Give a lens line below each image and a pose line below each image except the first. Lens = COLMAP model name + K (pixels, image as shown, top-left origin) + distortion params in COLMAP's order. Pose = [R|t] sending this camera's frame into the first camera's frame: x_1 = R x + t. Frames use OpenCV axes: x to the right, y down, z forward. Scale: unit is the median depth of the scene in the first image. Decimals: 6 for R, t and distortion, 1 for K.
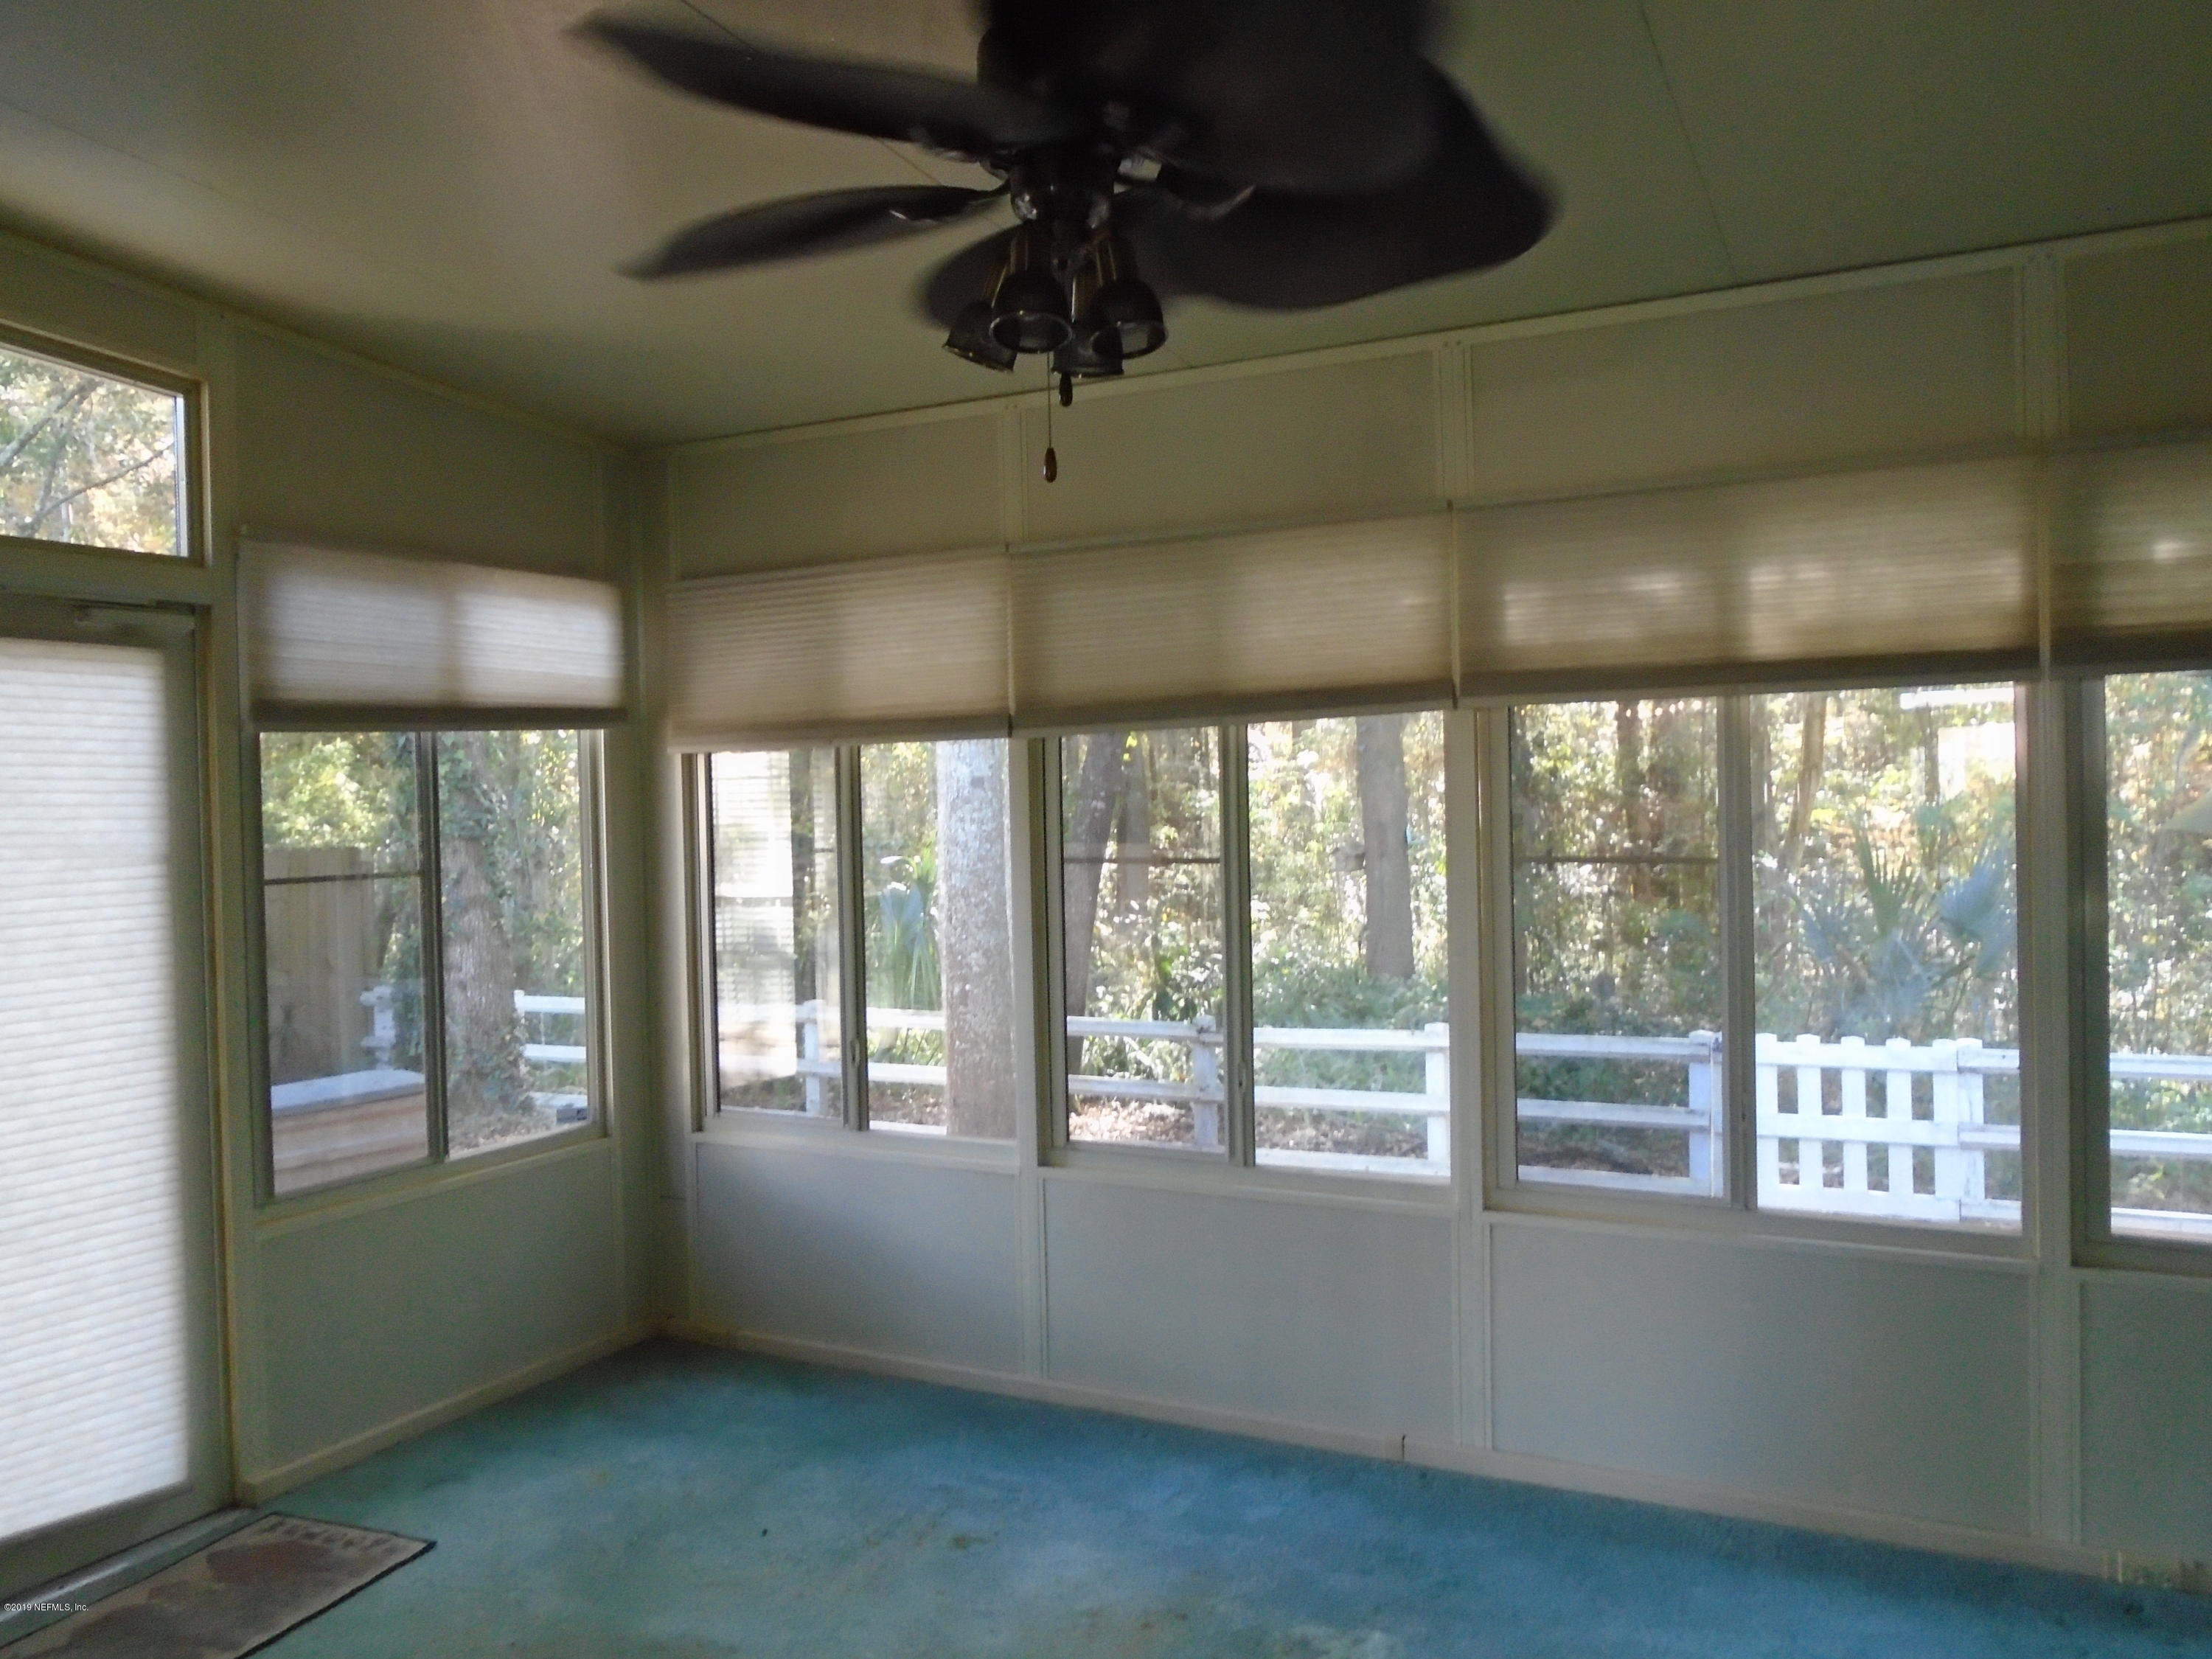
lens RADIAL K [[1732.5, 0, 1106.0], [0, 1732.5, 829.5], [0, 0, 1]] dist [0.000822, 0.000506]
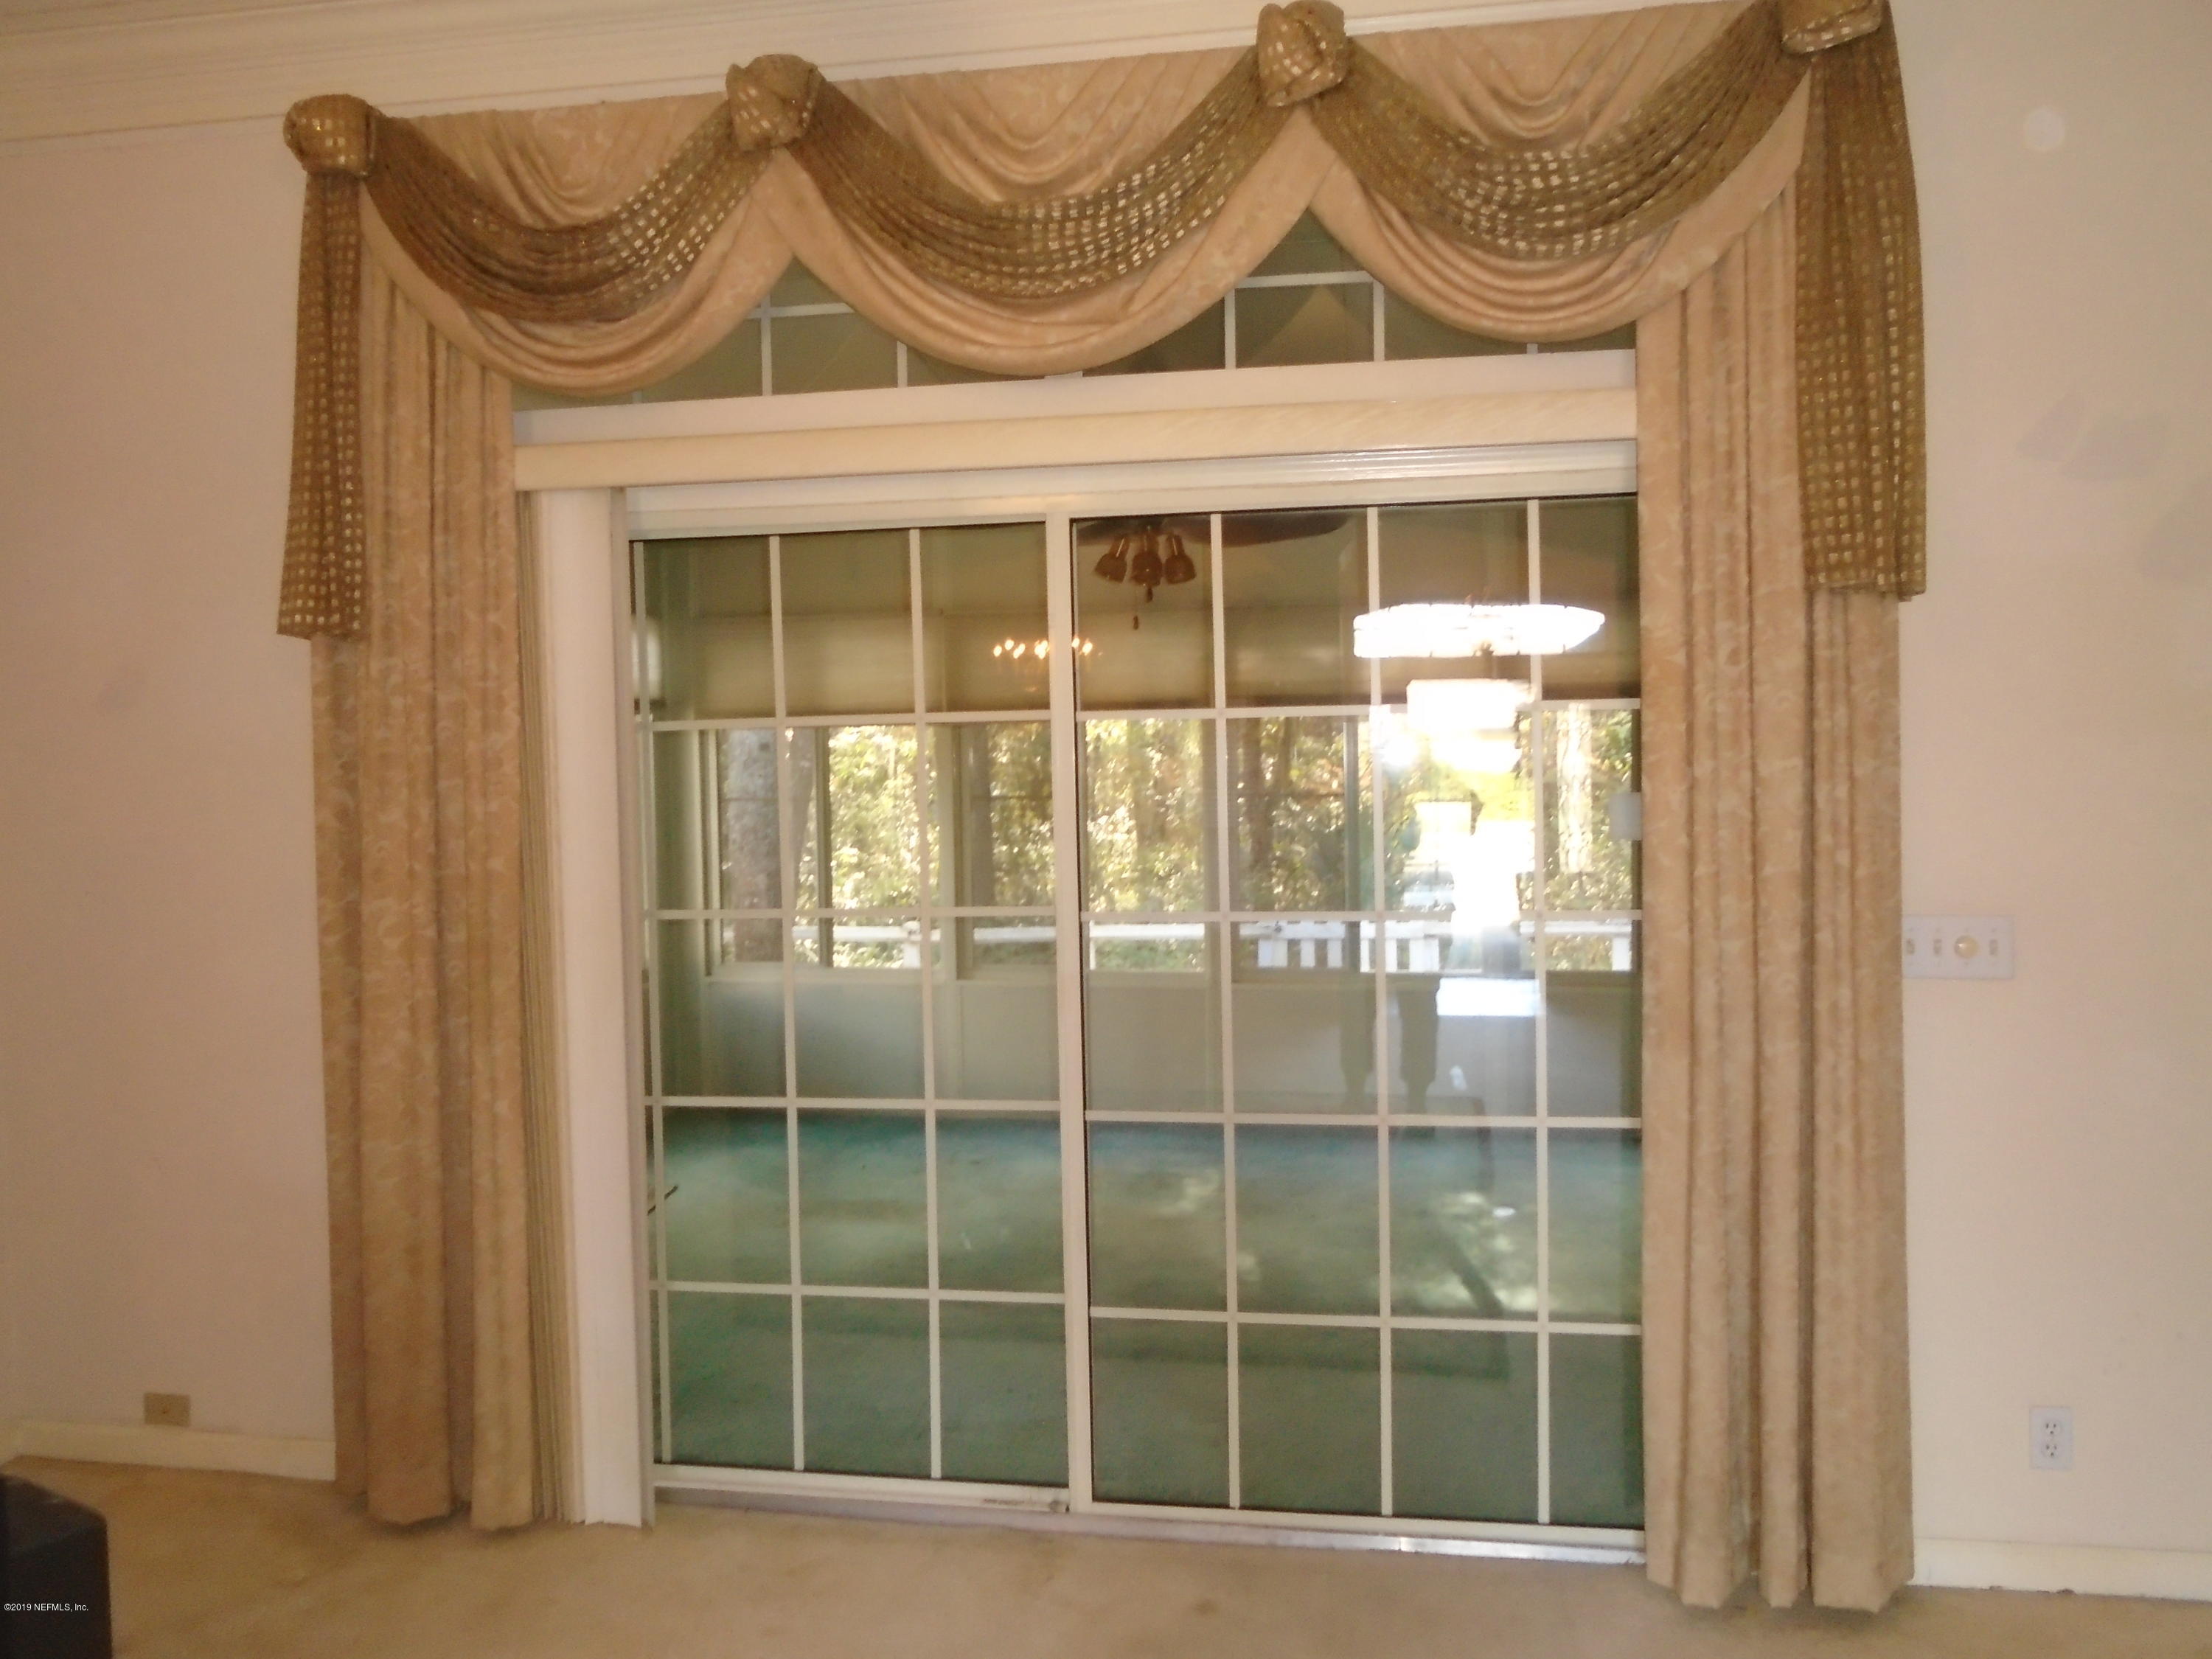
lens RADIAL K [[1675.3, 0, 1089.1], [0, 1675.3, 829.8], [0, 0, 1]] dist [-0.005433, 0.002306]
pose [[0.957598, -0.013725, 0.287781, -0.212418], [0.007149, 0.999689, 0.023889, 0.007747], [-0.288019, -0.020819, 0.957398, -0.322029]]
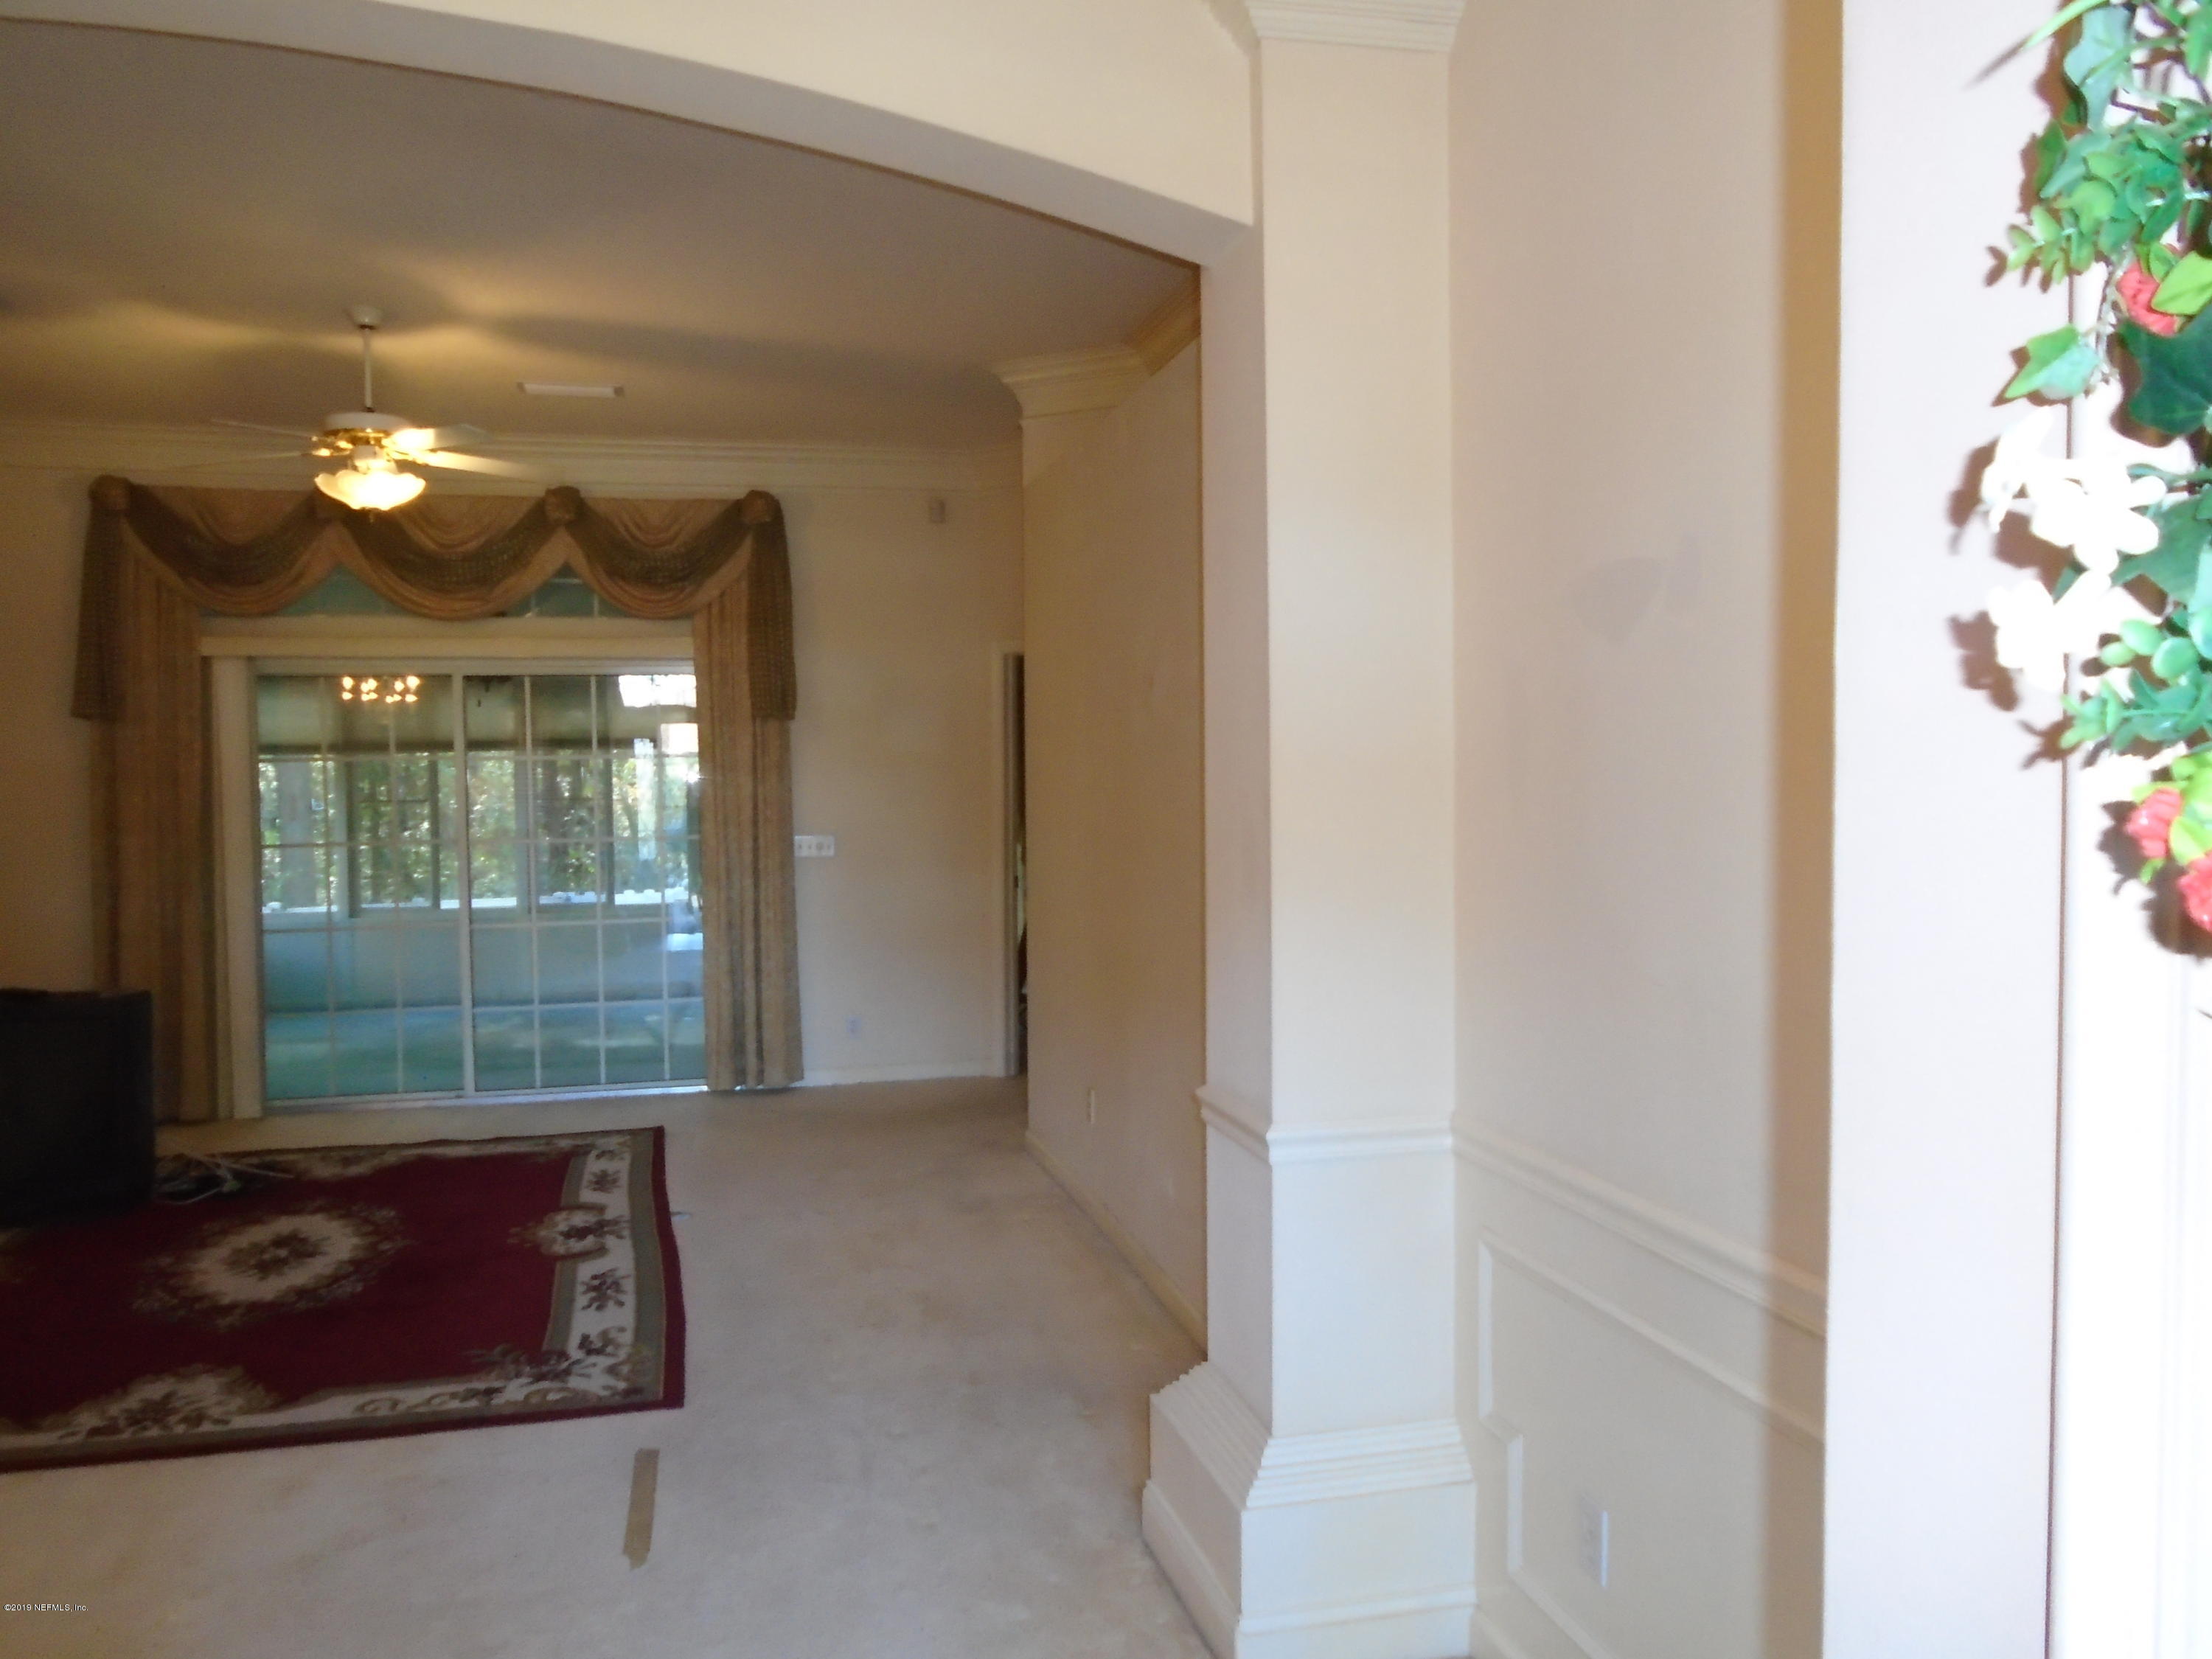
lens RADIAL K [[1675.3, 0, 1089.1], [0, 1675.3, 829.8], [0, 0, 1]] dist [-0.005433, 0.002306]
pose [[0.767957, -0.015925, 0.640304, -0.717361], [0.009965, 0.999867, 0.012915, 0.040203], [-0.640424, -0.003538, 0.768013, -1.602149]]
